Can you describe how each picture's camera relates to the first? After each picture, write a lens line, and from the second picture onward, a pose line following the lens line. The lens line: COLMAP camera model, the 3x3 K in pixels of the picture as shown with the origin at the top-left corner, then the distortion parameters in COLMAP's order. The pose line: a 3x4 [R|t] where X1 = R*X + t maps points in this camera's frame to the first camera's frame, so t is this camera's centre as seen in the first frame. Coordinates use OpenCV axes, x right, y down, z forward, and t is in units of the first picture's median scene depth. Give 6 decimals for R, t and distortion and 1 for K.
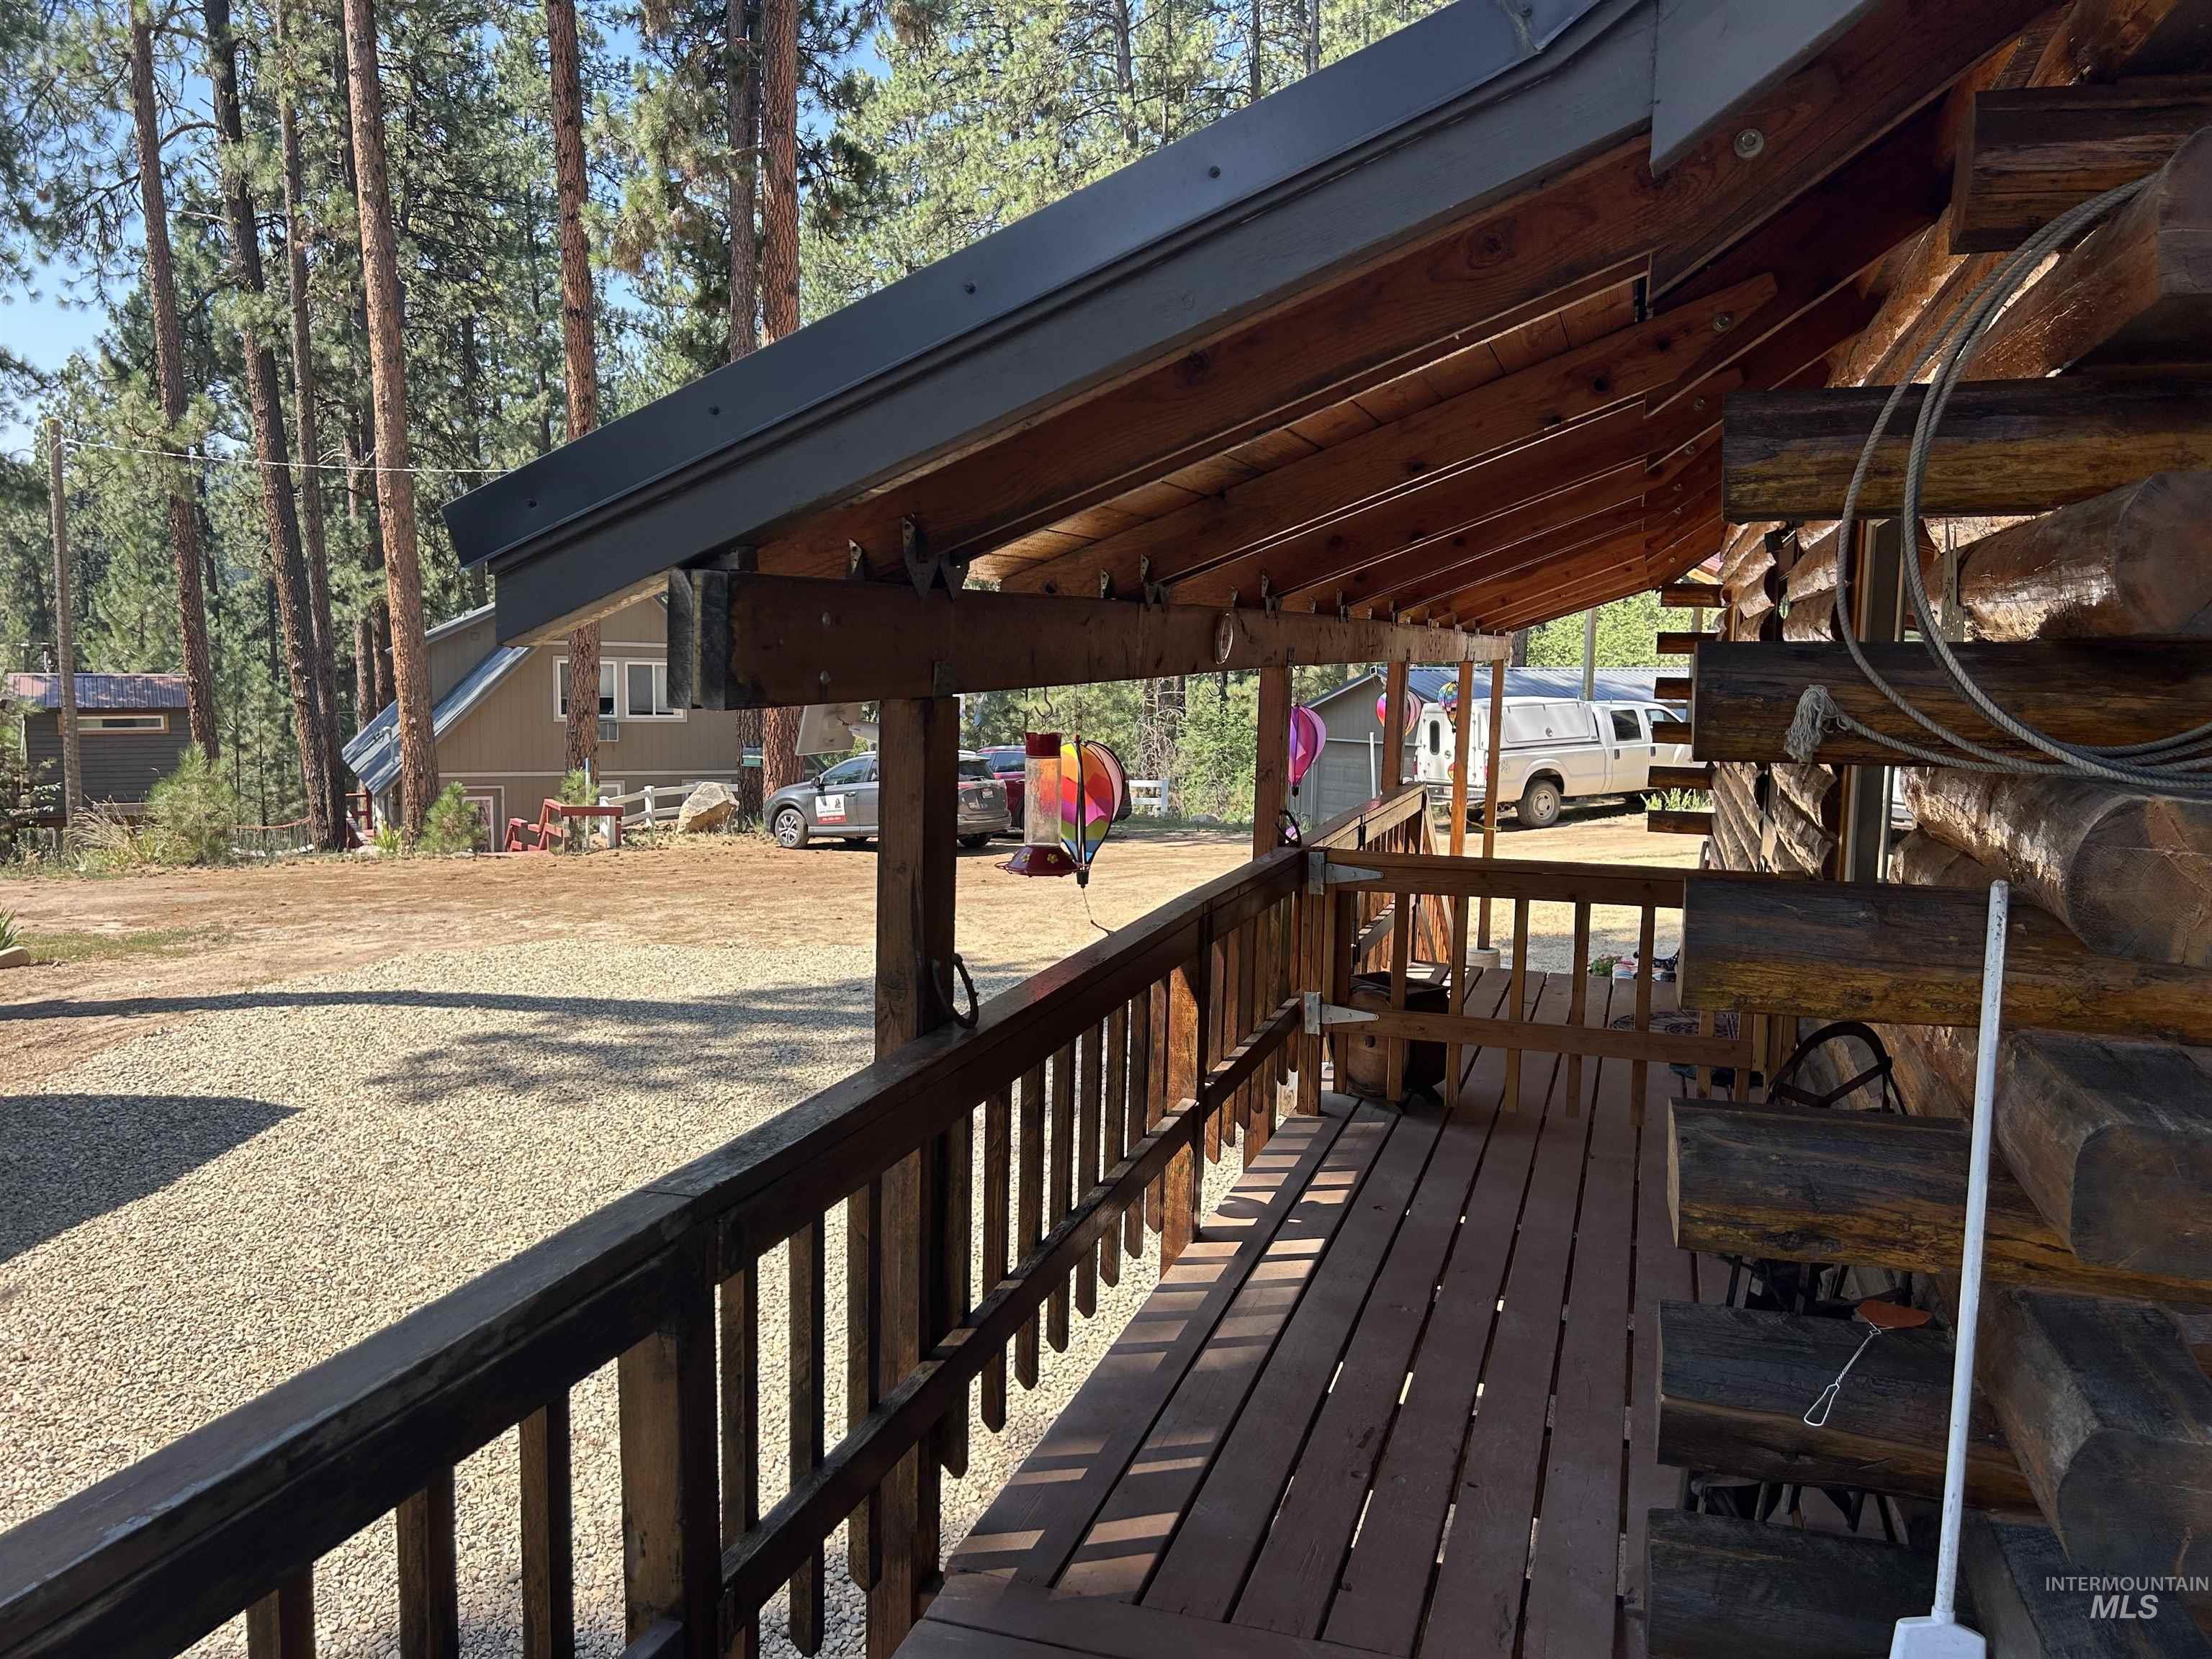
lens RADIAL K [[1647.3, 0, 1106.0], [0, 1647.3, 829.5], [0, 0, 1]] dist [0.090475, -0.108111]
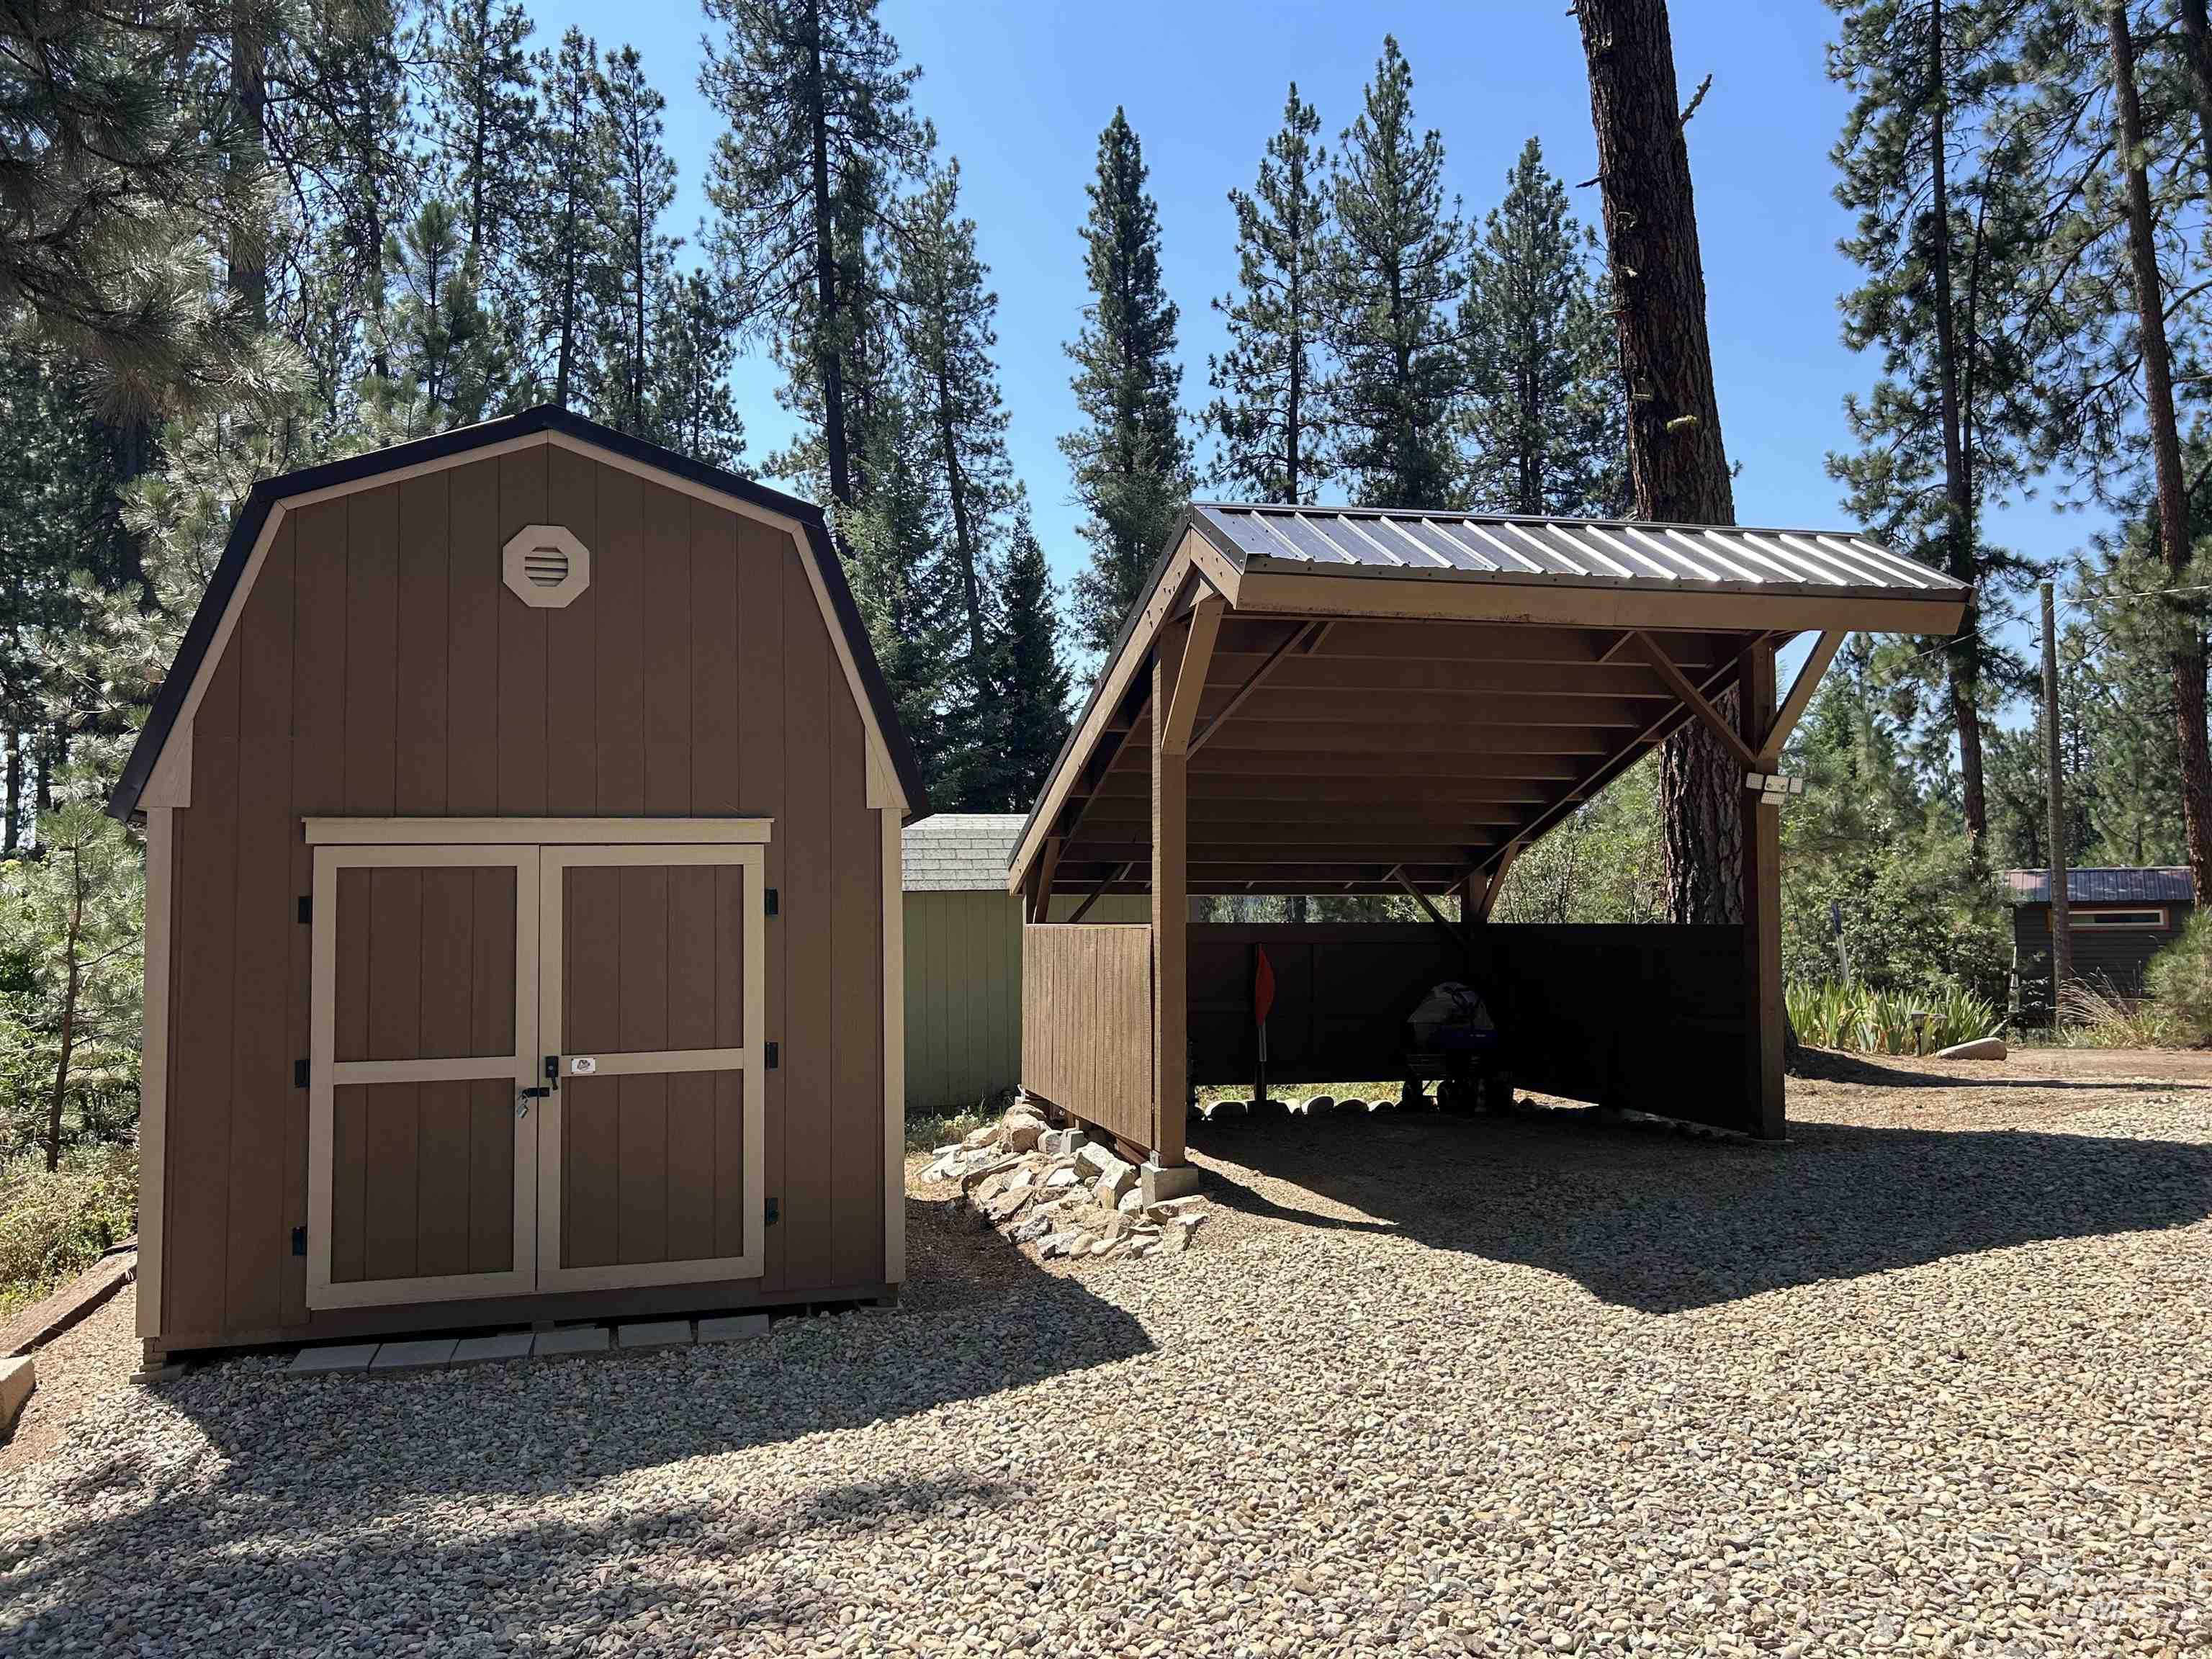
lens RADIAL K [[1647.3, 0, 1106.0], [0, 1647.3, 829.5], [0, 0, 1]] dist [0.090475, -0.108111]
pose [[0.480673, -0.070476, -0.874063, -0.046022], [-0.079788, 0.989116, -0.123630, 0.046240], [0.873262, 0.129165, 0.469818, 0.078852]]
